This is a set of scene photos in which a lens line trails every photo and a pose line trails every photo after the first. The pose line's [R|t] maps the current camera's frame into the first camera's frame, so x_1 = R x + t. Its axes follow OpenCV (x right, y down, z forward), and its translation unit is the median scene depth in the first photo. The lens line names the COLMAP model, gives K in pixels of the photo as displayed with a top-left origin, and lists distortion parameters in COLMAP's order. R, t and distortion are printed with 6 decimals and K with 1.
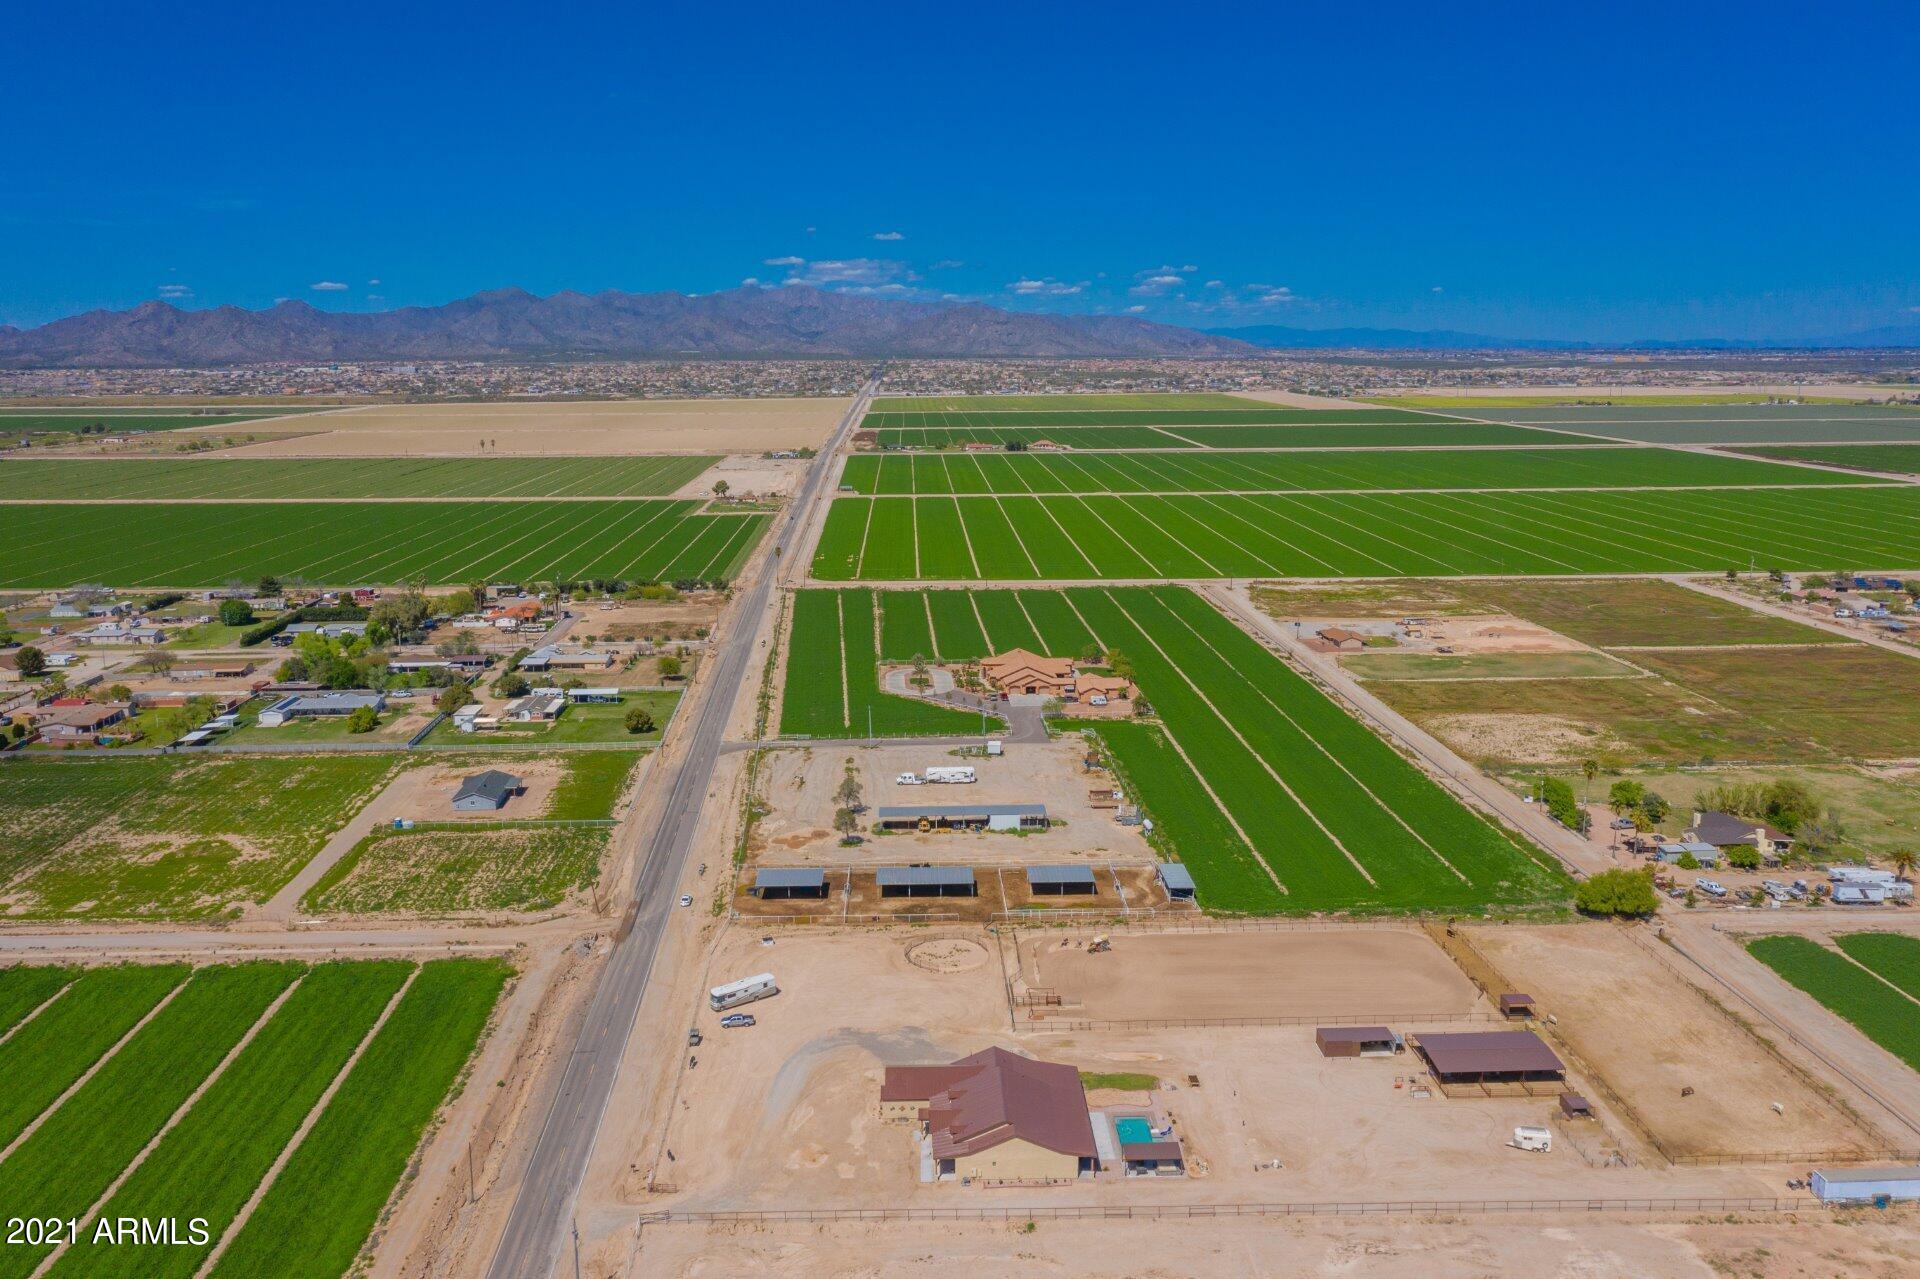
lens RADIAL K [[1504.4, 0, 960.0], [0, 1504.4, 639.5], [0, 0, 1]] dist [0.001369, 0.000998]
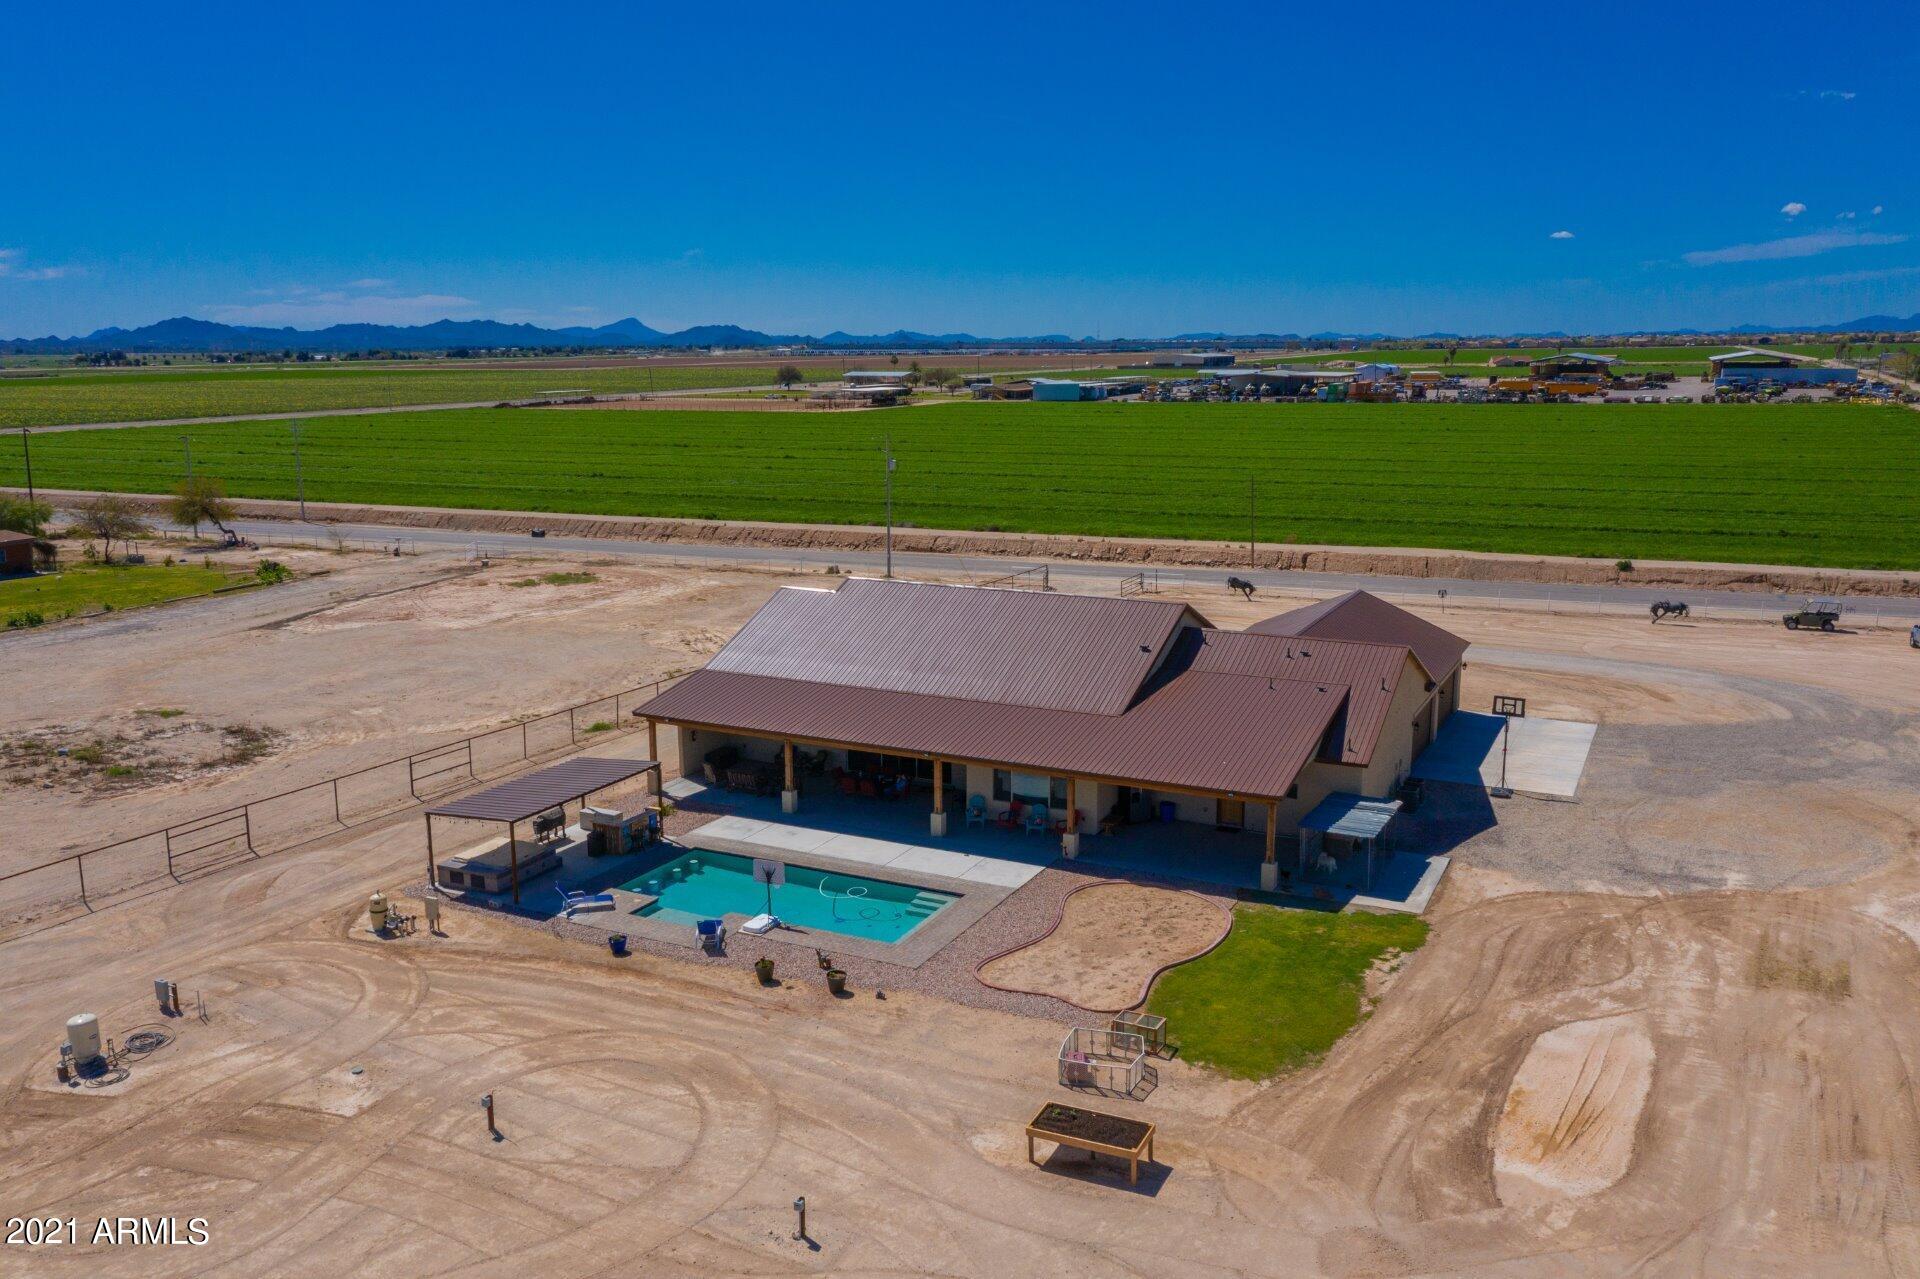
lens RADIAL K [[1519.1, 0, 938.3], [0, 1519.1, 638.2], [0, 0, 1]] dist [0.001178, -0.000916]
pose [[-0.474016, 0.181007, -0.861711, 0.186197], [-0.152692, 0.946918, 0.282900, 0.138094], [0.867176, 0.265675, -0.421215, 0.688487]]
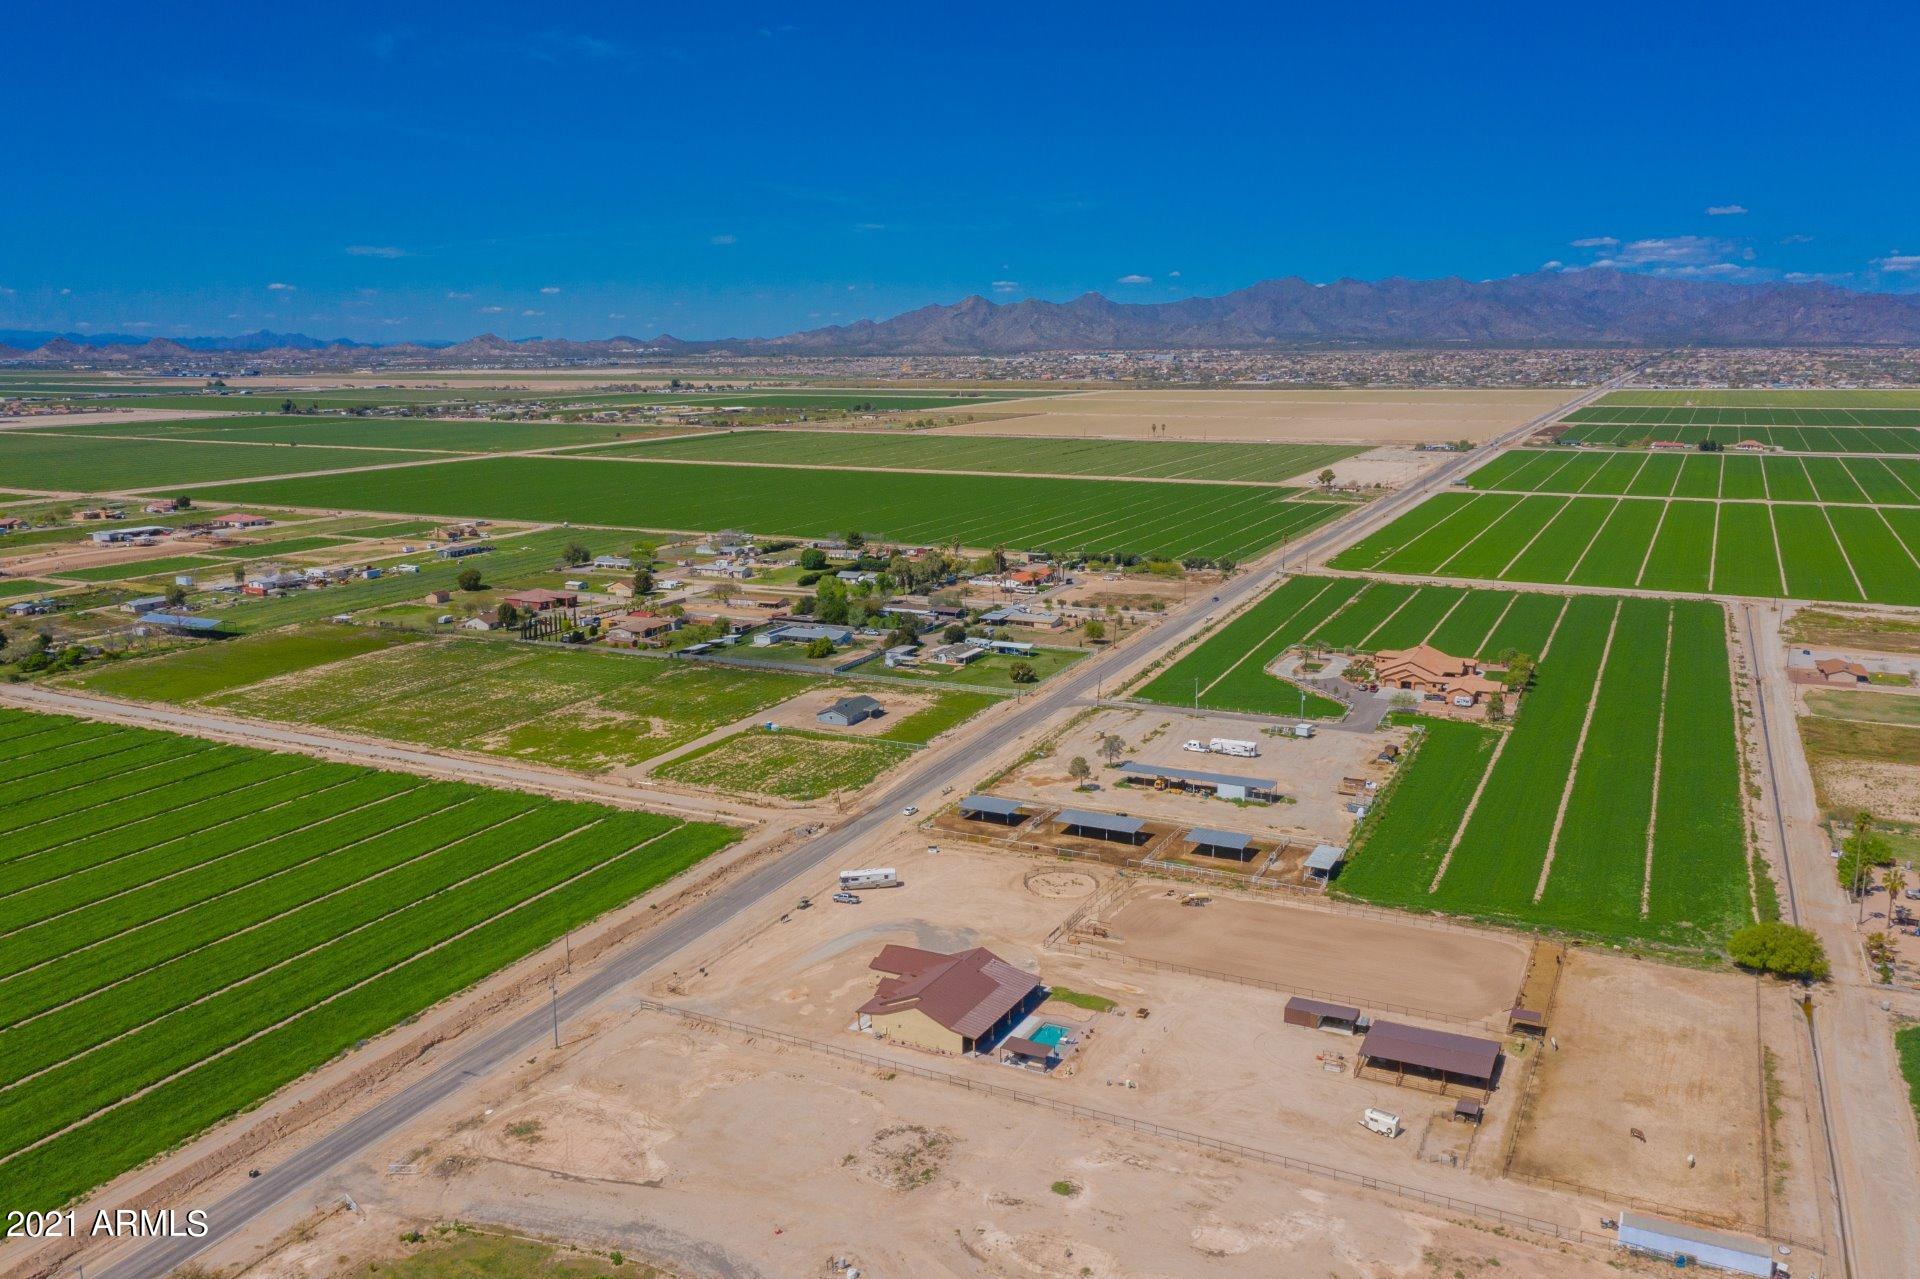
lens RADIAL K [[1504.4, 0, 960.0], [0, 1504.4, 639.5], [0, 0, 1]] dist [0.001369, 0.000998]
pose [[0.878673, 0.092084, -0.468460, 0.350982], [-0.088604, 0.995629, 0.029516, 0.000754], [0.469130, 0.015573, 0.882992, -0.024201]]
